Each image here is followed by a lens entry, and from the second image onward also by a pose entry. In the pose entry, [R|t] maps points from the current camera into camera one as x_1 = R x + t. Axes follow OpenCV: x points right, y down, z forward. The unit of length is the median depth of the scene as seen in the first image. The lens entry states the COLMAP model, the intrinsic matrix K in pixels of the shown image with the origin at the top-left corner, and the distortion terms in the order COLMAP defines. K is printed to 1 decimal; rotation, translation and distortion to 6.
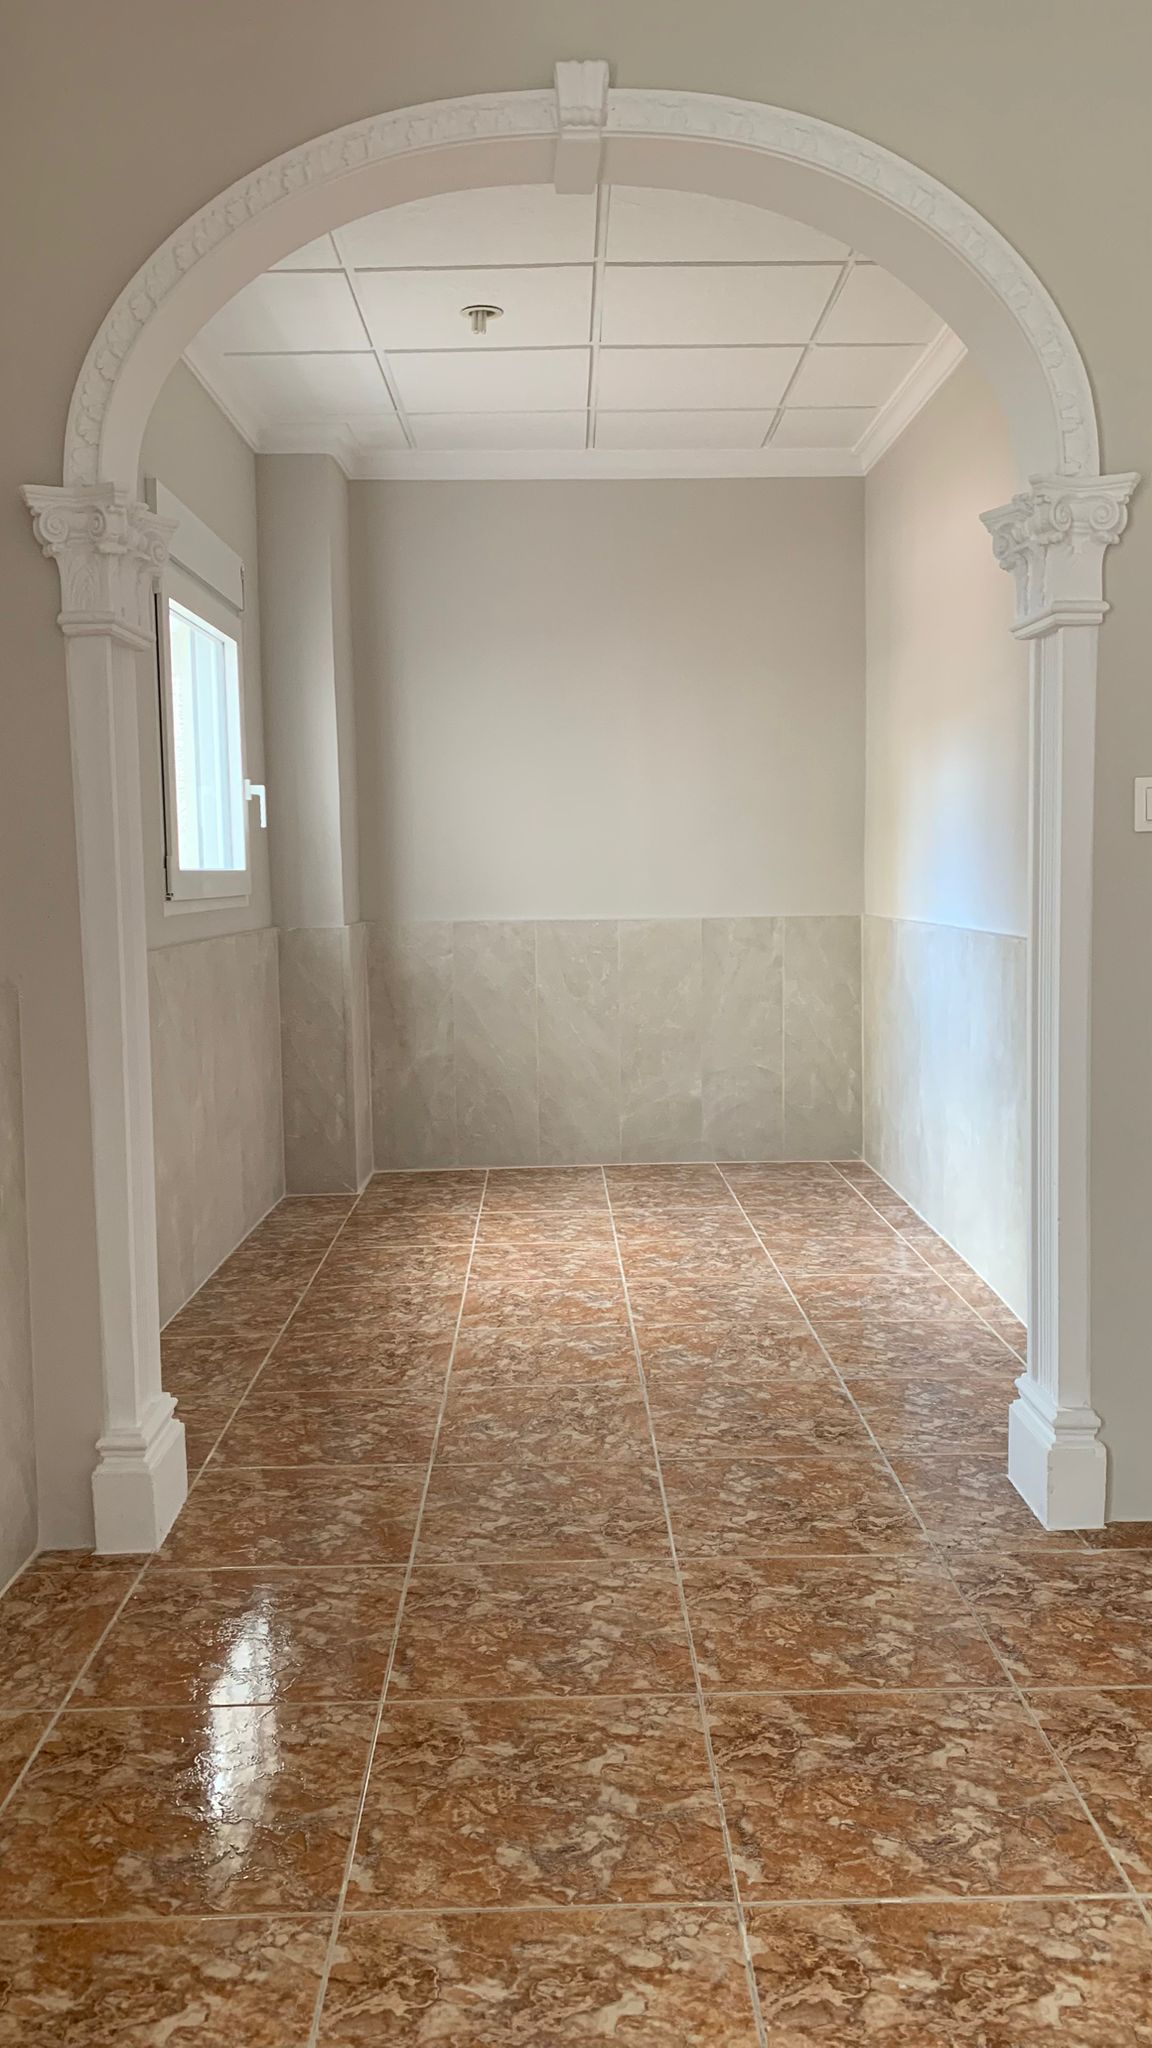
lens RADIAL K [[1531.4, 0, 569.2], [0, 1531.4, 1010.2], [0, 0, 1]] dist [0.020228, -0.020631]
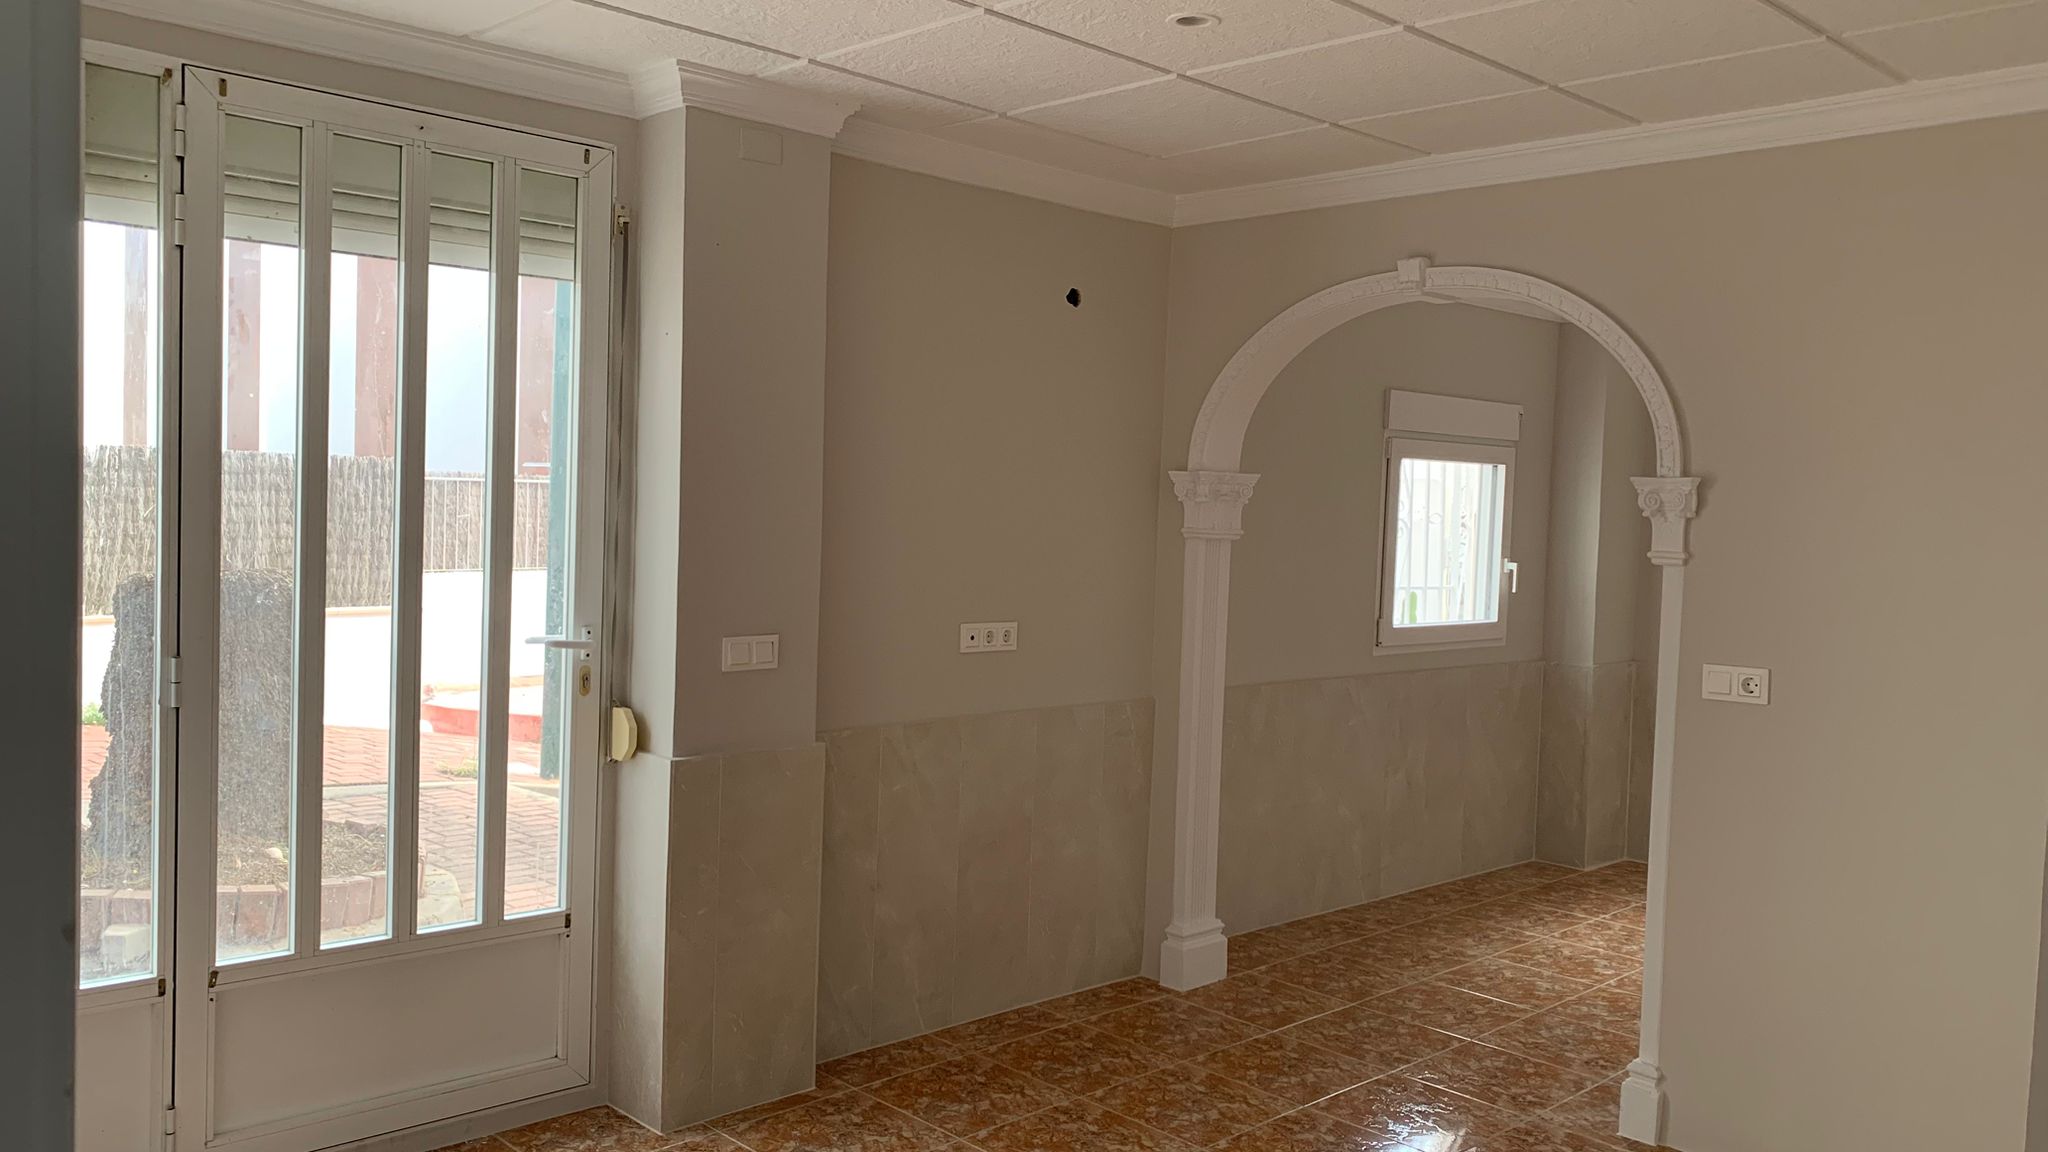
lens RADIAL K [[1531.4, 0, 1053.1], [0, 1531.4, 558.3], [0, 0, 1]] dist [0.020228, -0.020631]
pose [[0.685095, 0.066001, -0.725457, 0.690755], [-0.111127, 0.993700, -0.014539, -0.107415], [0.719927, 0.090579, 0.688114, -0.365723]]
